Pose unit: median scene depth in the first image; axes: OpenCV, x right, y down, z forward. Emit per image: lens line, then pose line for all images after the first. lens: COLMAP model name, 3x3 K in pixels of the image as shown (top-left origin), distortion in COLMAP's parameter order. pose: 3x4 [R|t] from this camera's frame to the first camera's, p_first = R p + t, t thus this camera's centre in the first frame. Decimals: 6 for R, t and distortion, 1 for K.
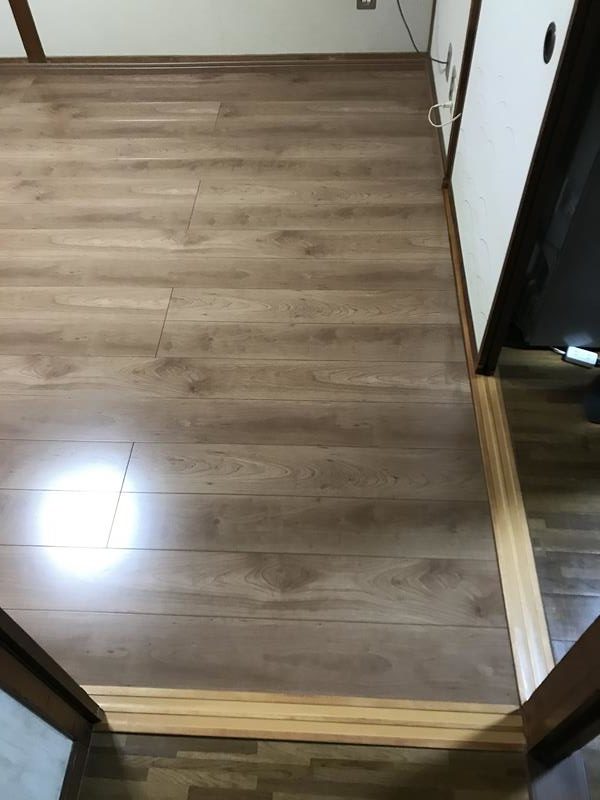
lens RADIAL K [[650.2, 0, 300.5], [0, 650.2, 399.3], [0, 0, 1]] dist [0.057054, -0.077215]
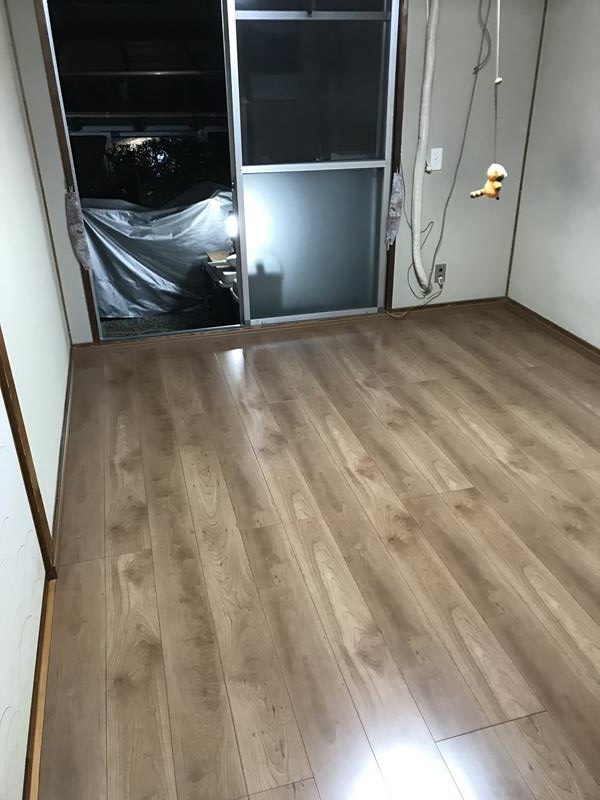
lens RADIAL K [[650.2, 0, 296.7], [0, 650.2, 395.5], [0, 0, 1]] dist [0.057054, -0.077215]
pose [[0.311475, 0.455433, -0.834005, 0.191879], [-0.735547, 0.671220, 0.091835, -0.277211], [0.601626, 0.584845, 0.544061, 0.185322]]
